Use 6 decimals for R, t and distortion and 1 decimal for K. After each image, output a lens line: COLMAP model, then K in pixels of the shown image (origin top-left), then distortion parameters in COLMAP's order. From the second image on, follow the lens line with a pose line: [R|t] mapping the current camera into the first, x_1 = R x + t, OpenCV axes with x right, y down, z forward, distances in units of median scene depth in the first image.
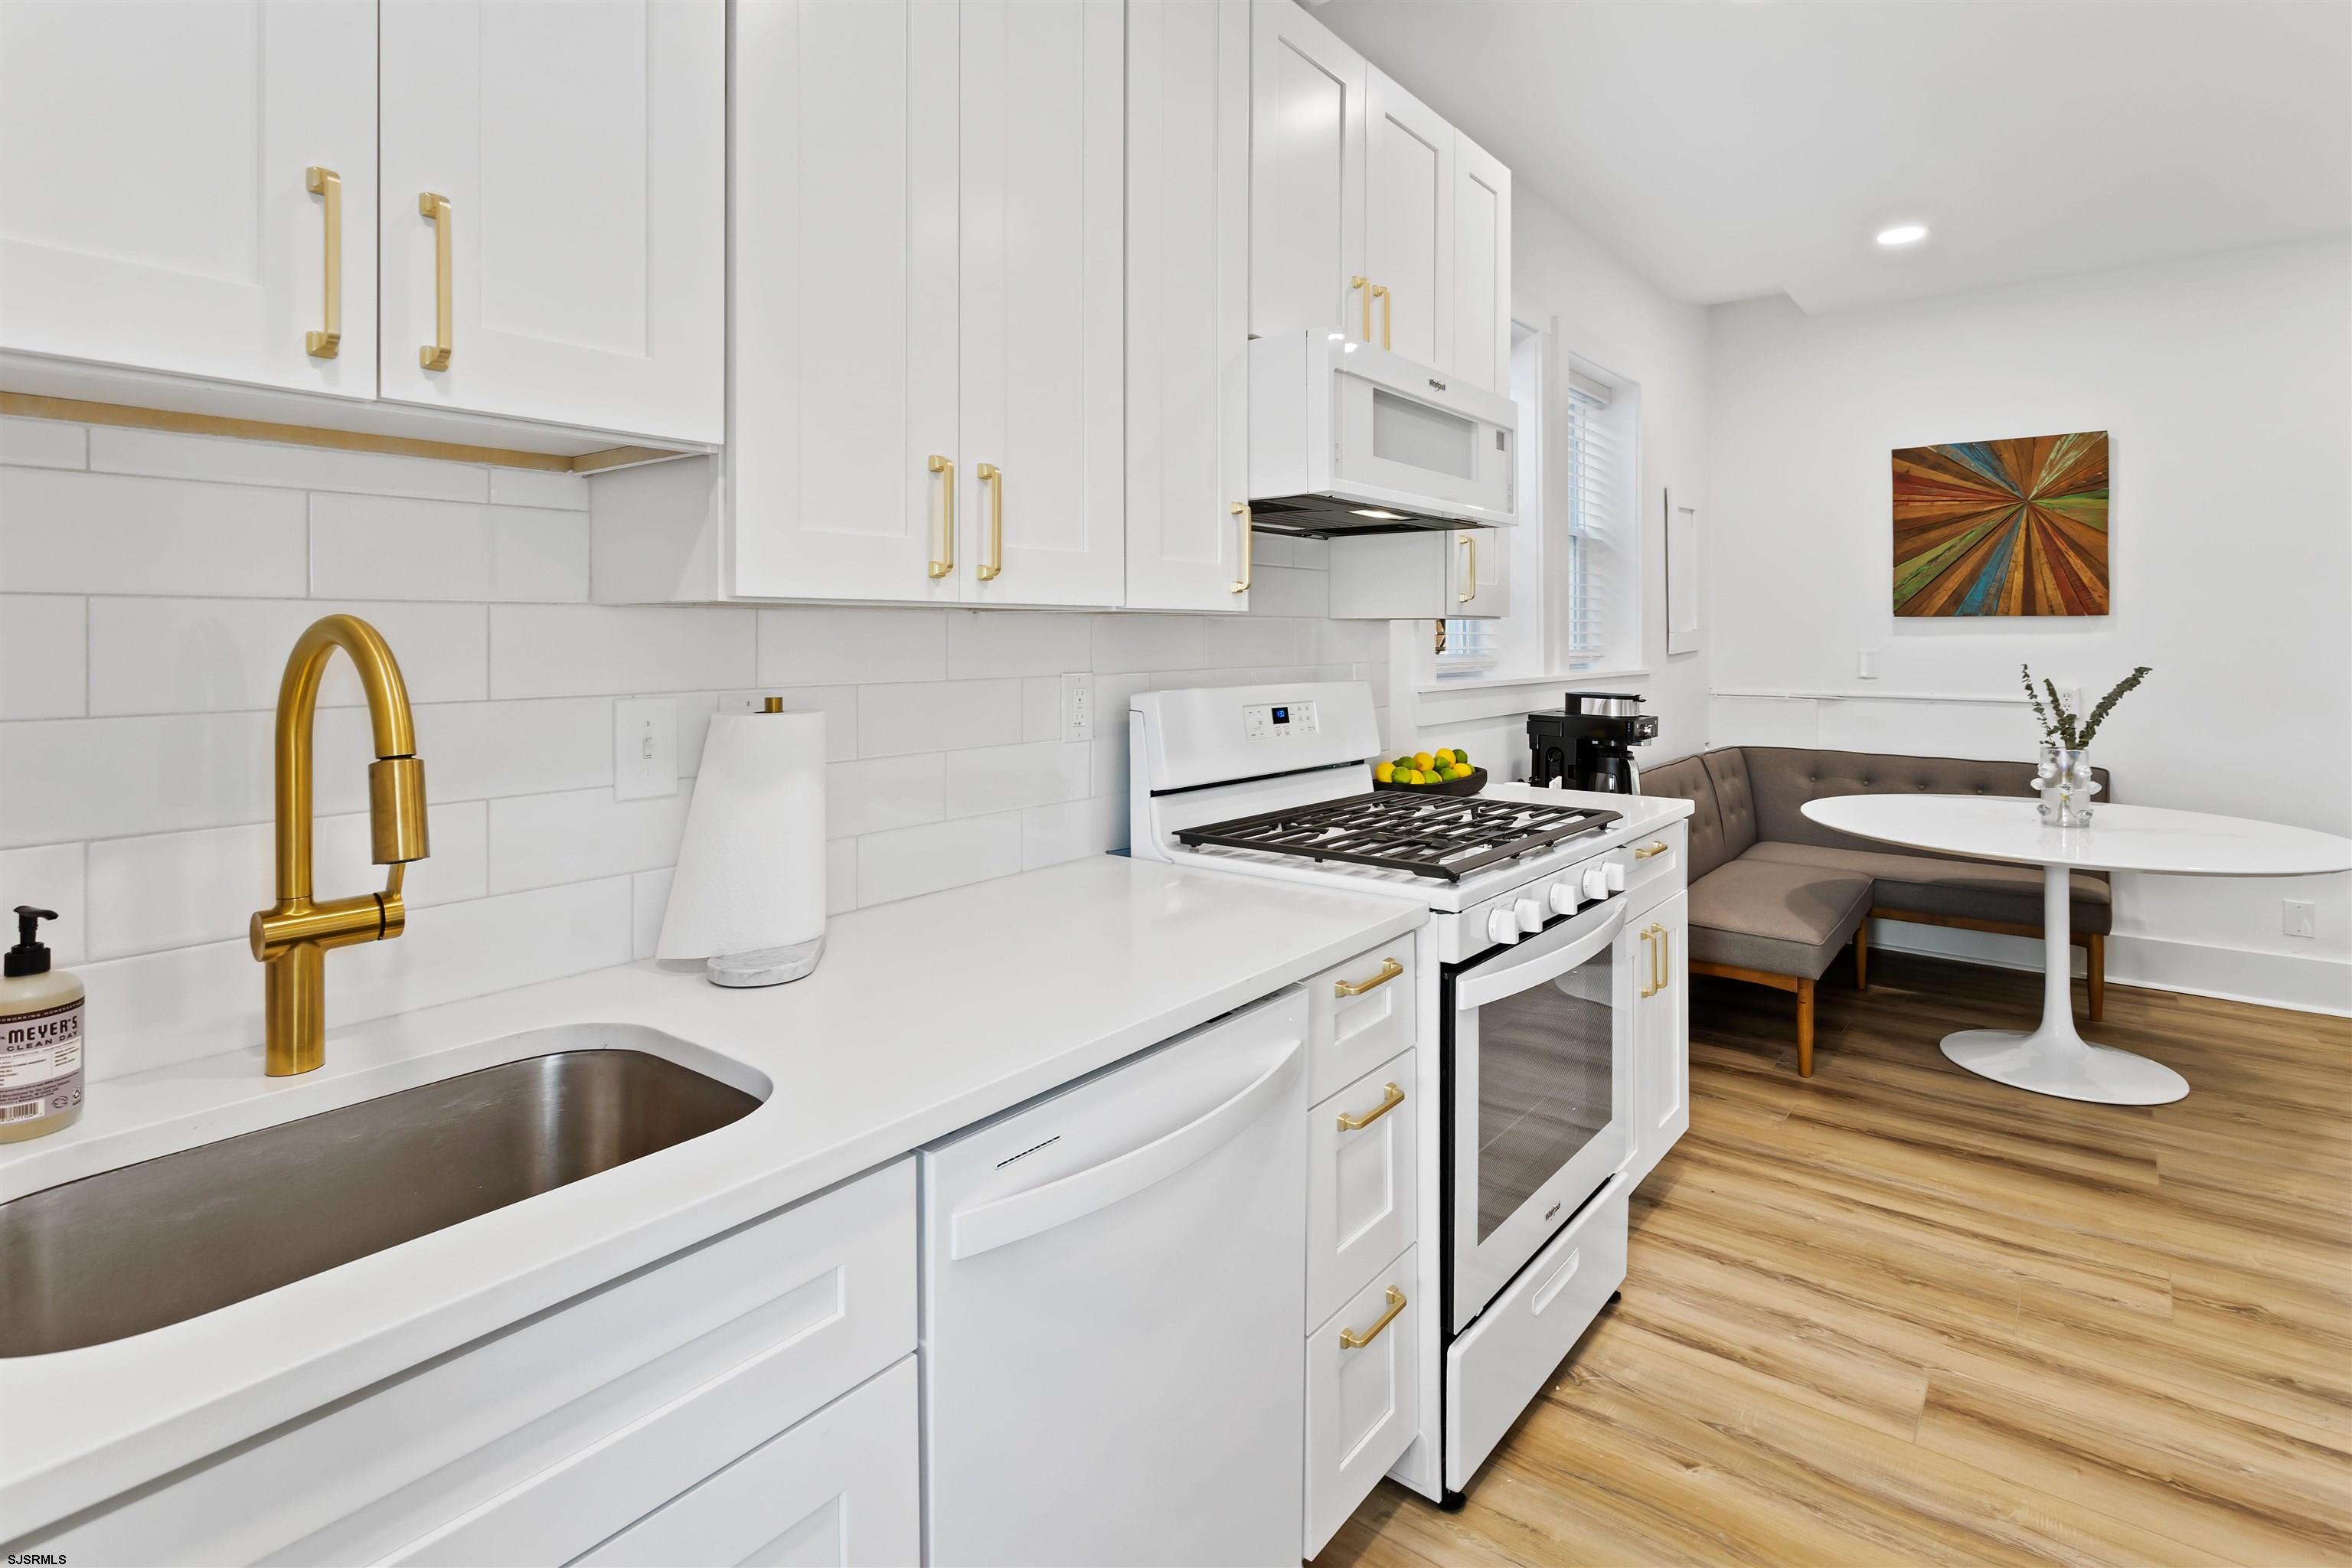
lens RADIAL K [[1185.2, 0, 1194.8], [0, 1185.2, 626.8], [0, 0, 1]] dist [0.006273, -0.000937]
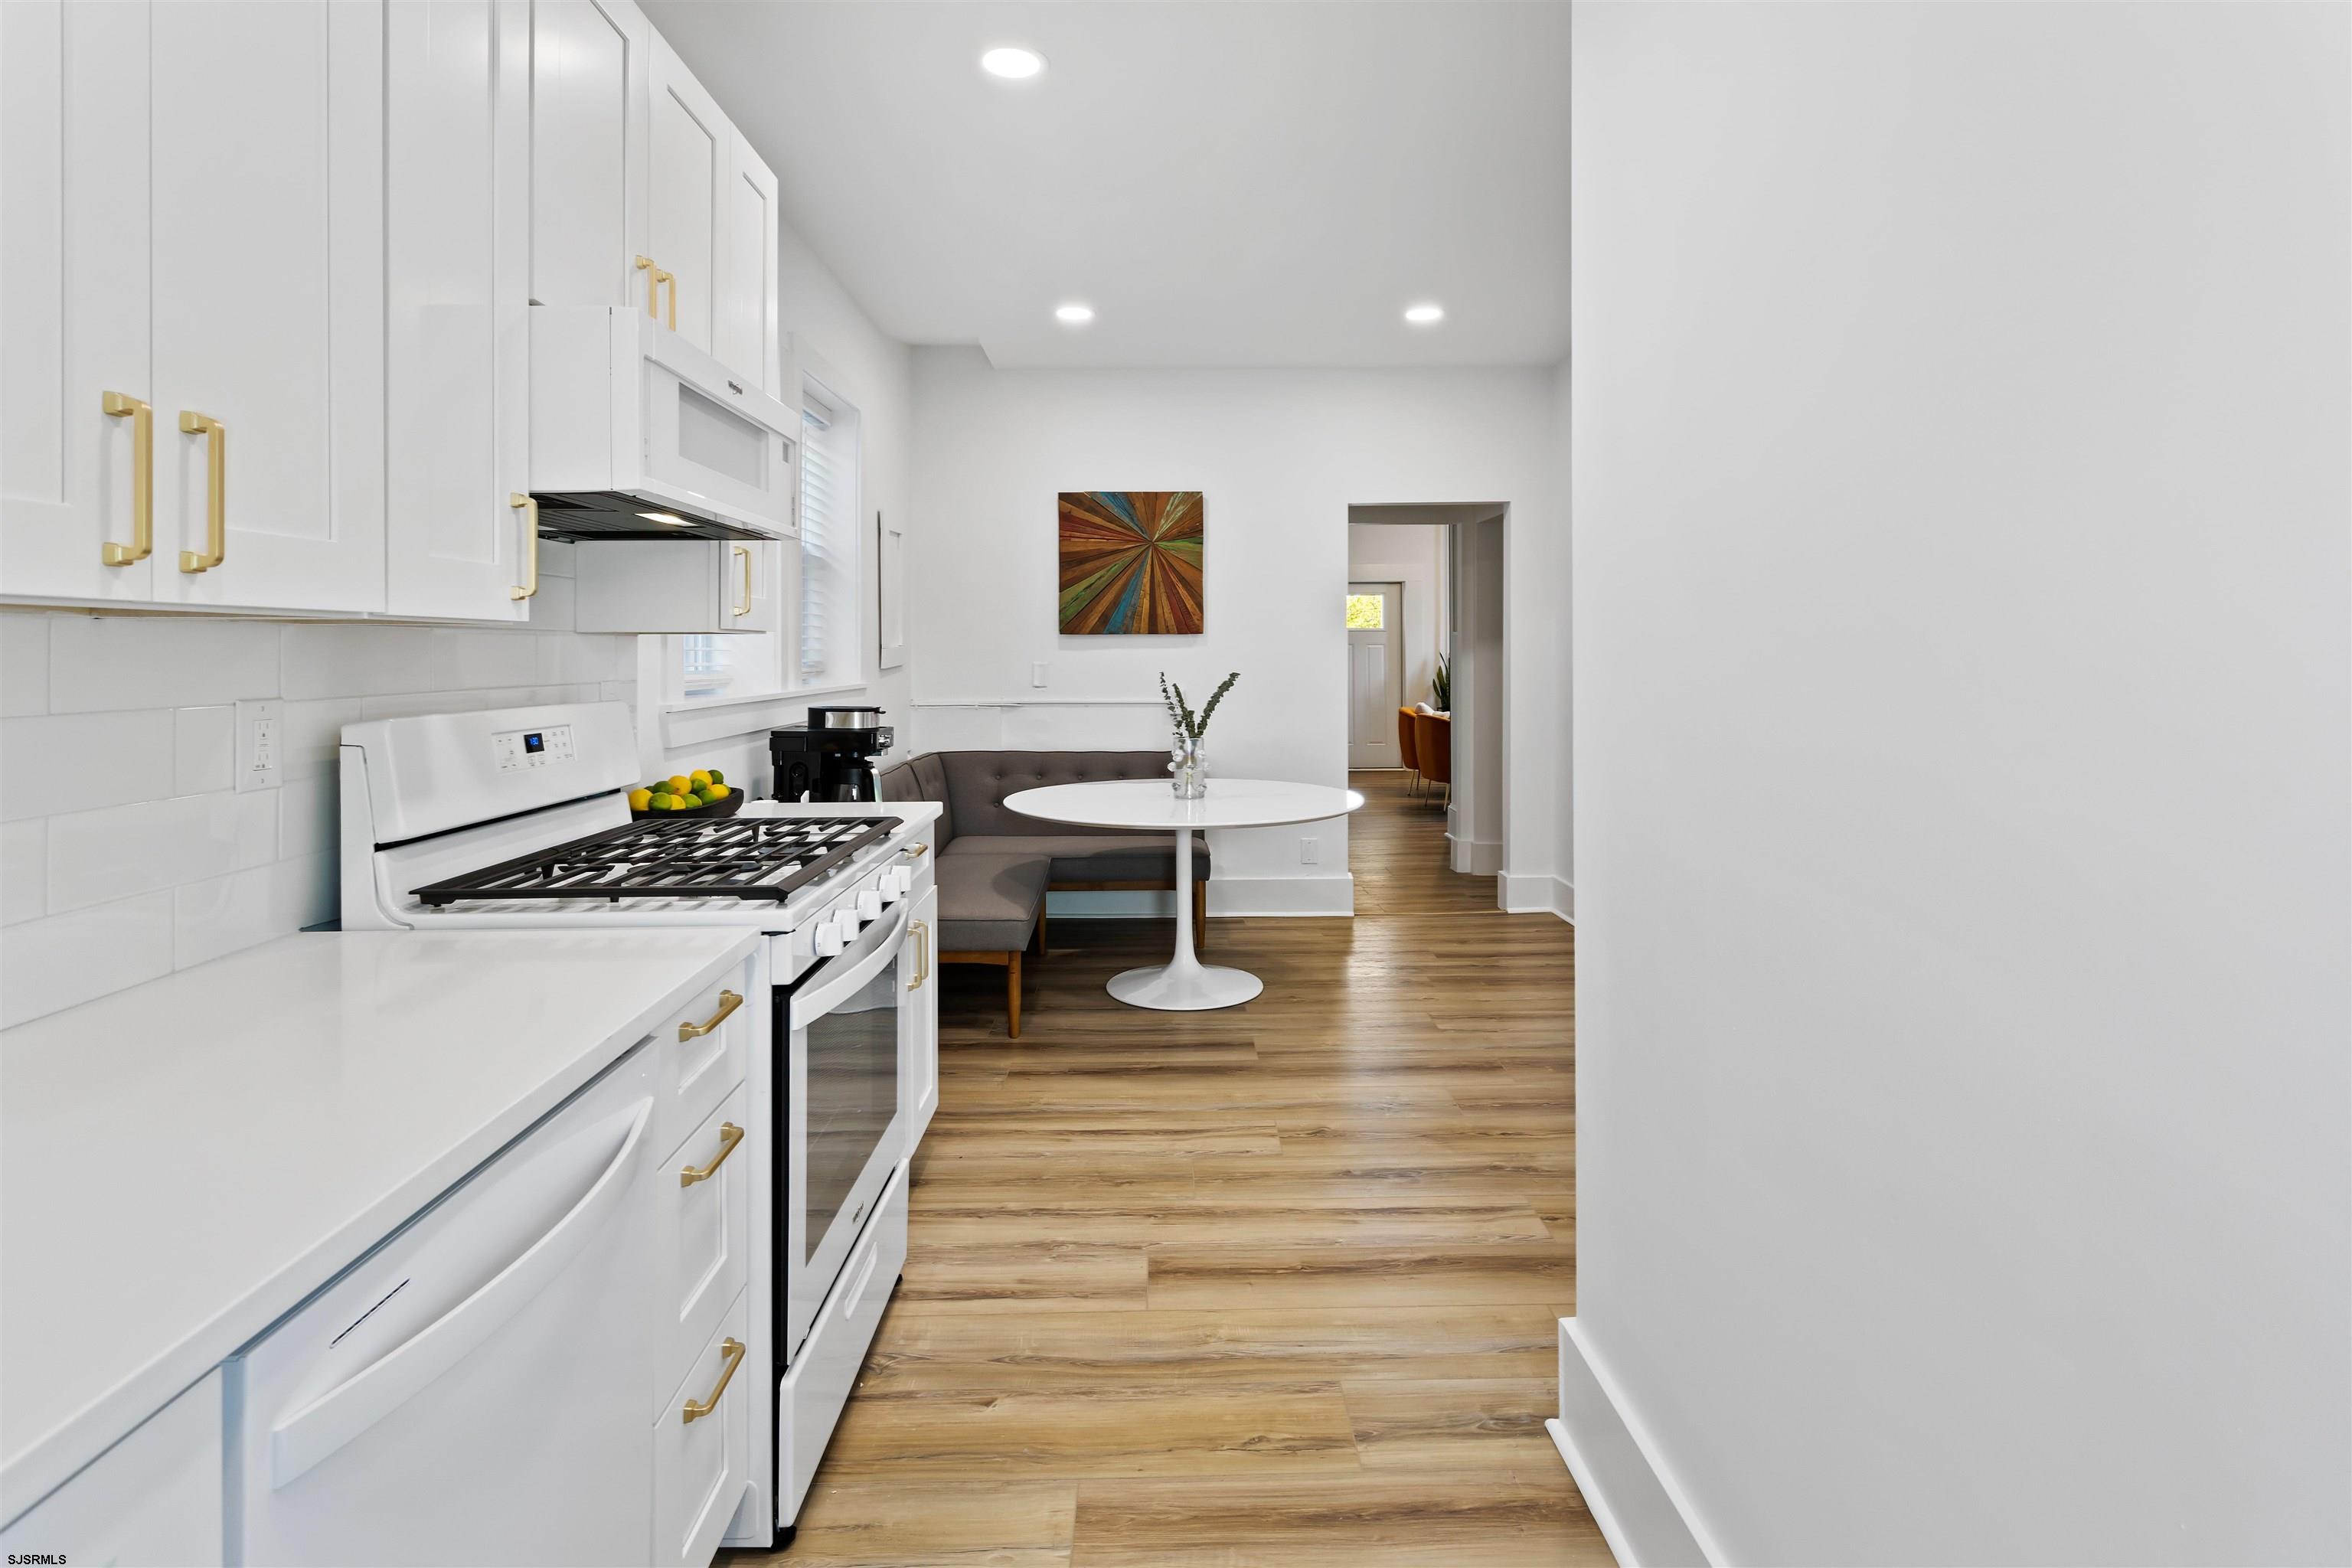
lens RADIAL K [[1175.3, 0, 1192.4], [0, 1175.3, 642.8], [0, 0, 1]] dist [0.005122, 0.002757]
pose [[0.772600, 0.000975, 0.634893, -0.101238], [-0.000008, 0.999999, -0.001526, 0.003179], [-0.634894, 0.001174, 0.772599, 0.029561]]
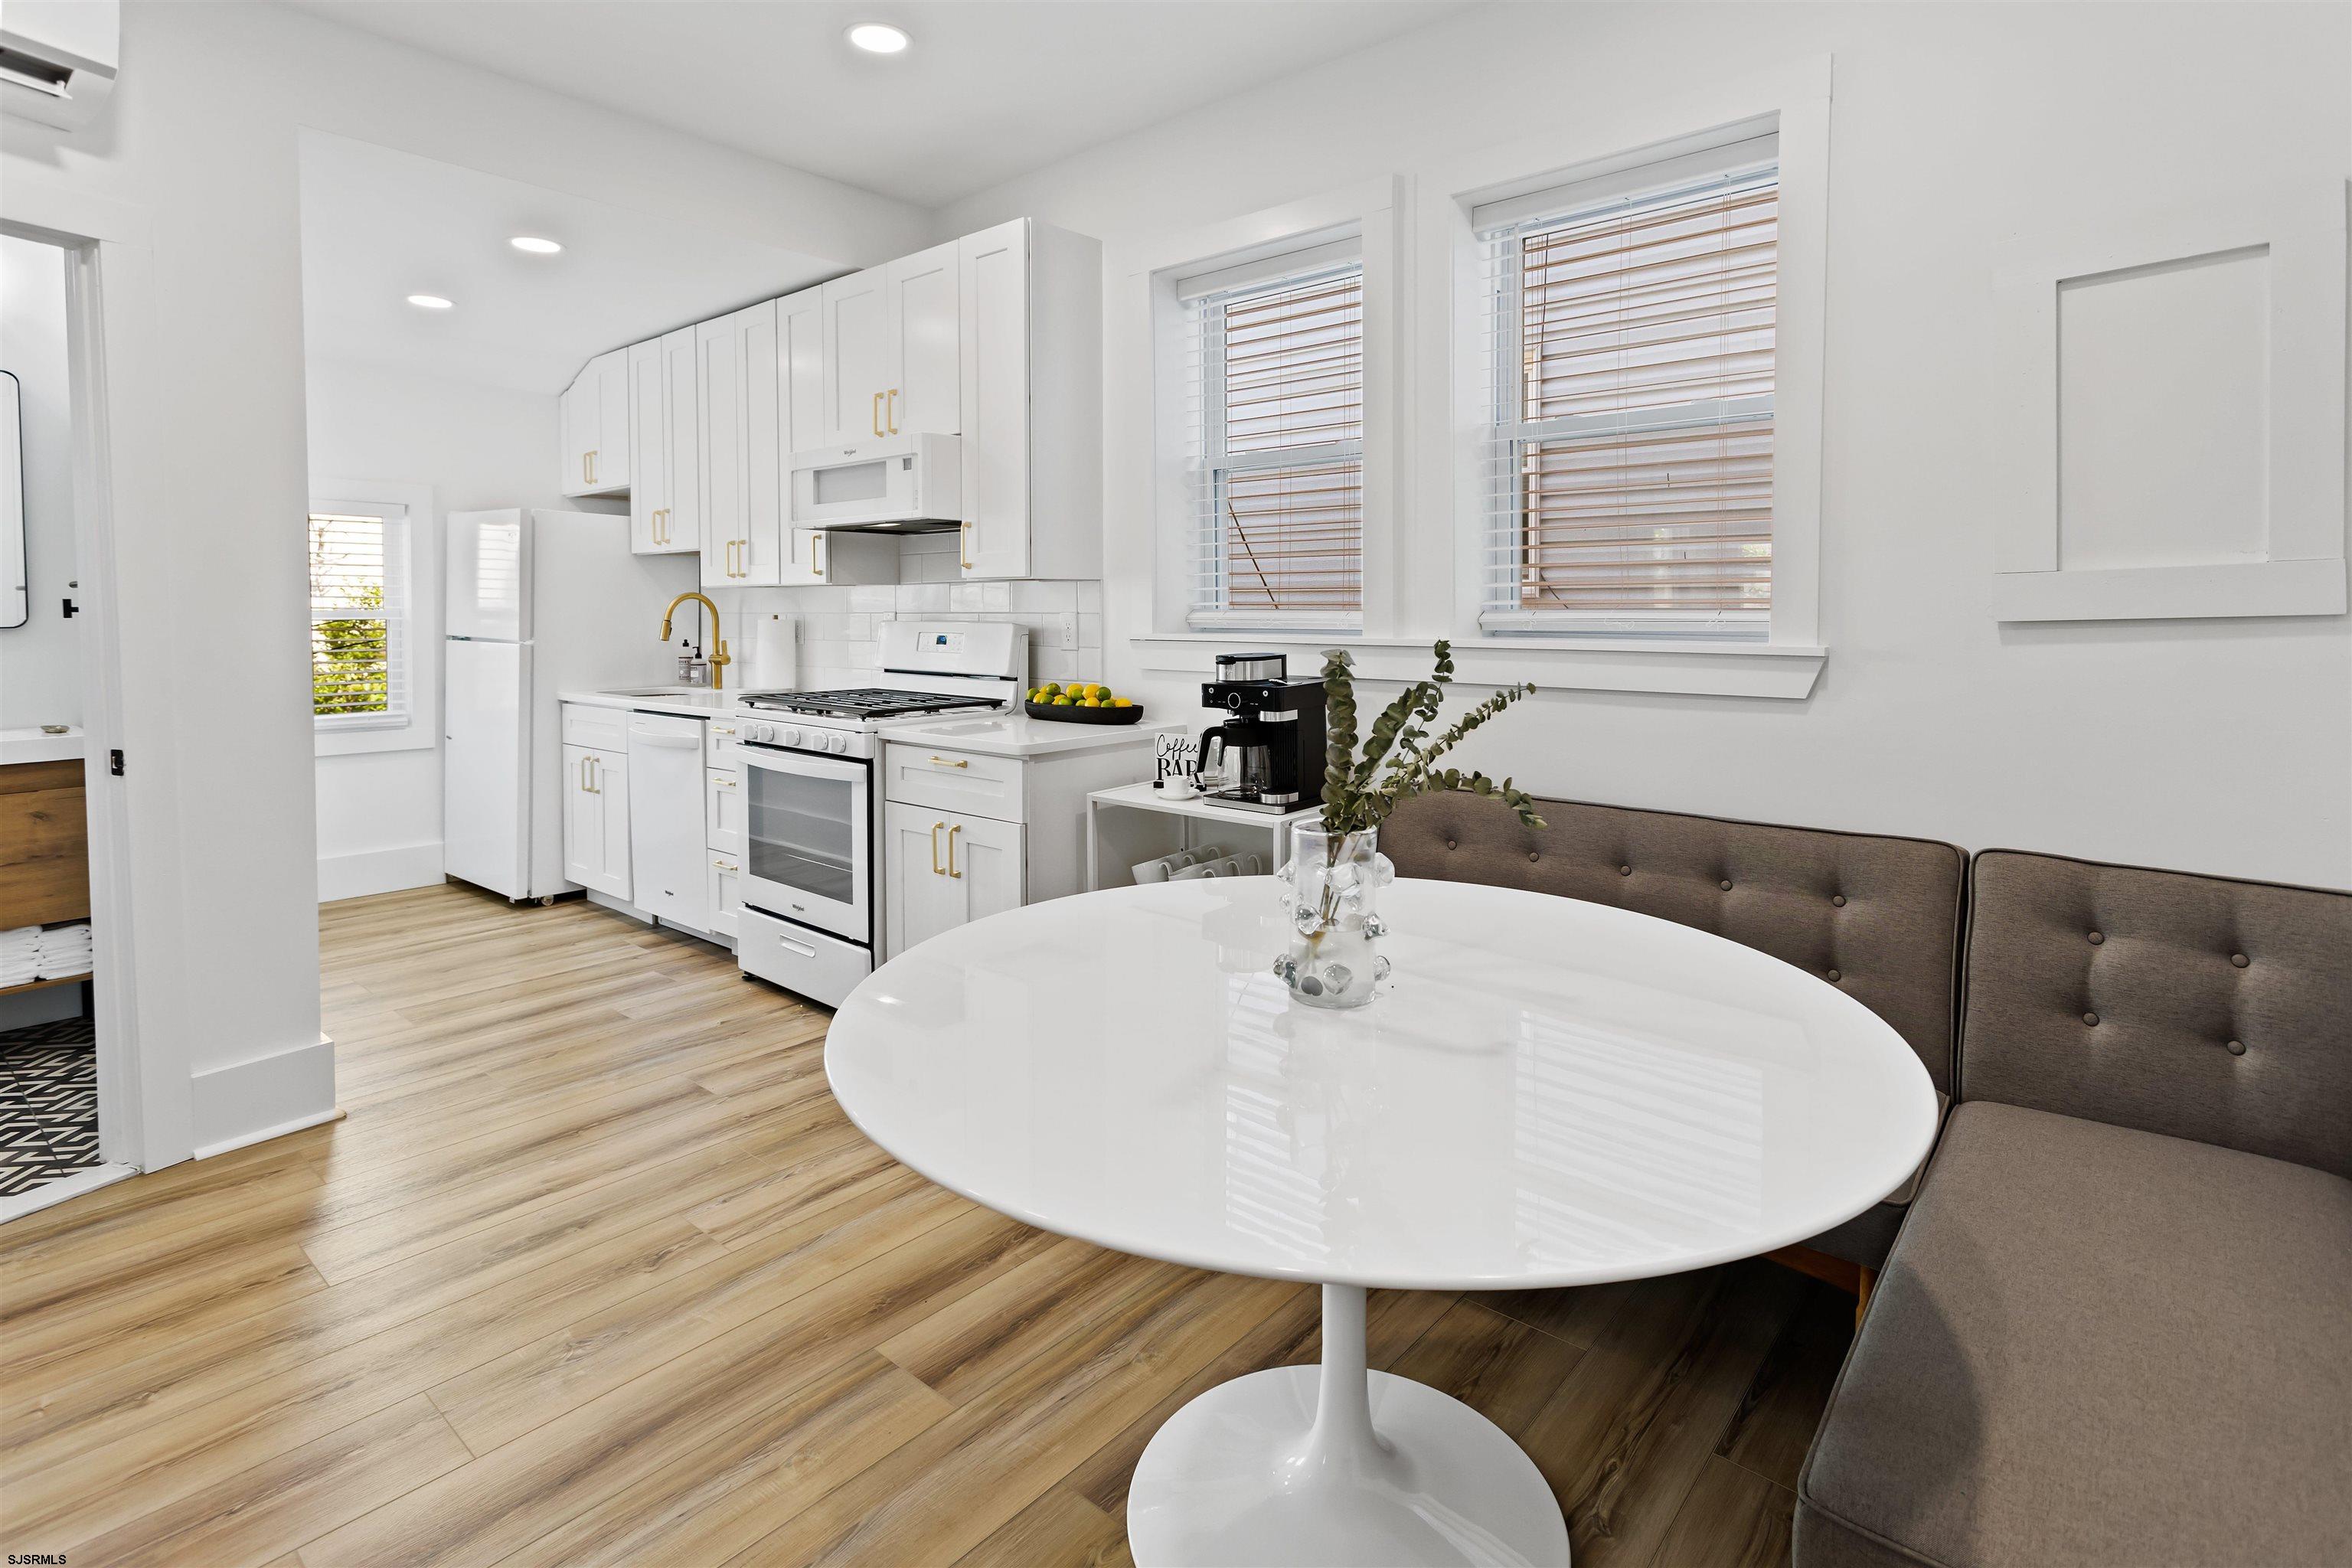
lens RADIAL K [[1185.2, 0, 1191.5], [0, 1185.2, 652.6], [0, 0, 1]] dist [0.006273, -0.000937]
pose [[-0.060342, 0.044535, -0.997184, 1.757265], [0.008921, 0.998988, 0.044076, 0.020678], [0.998138, -0.006237, -0.060678, 1.455170]]
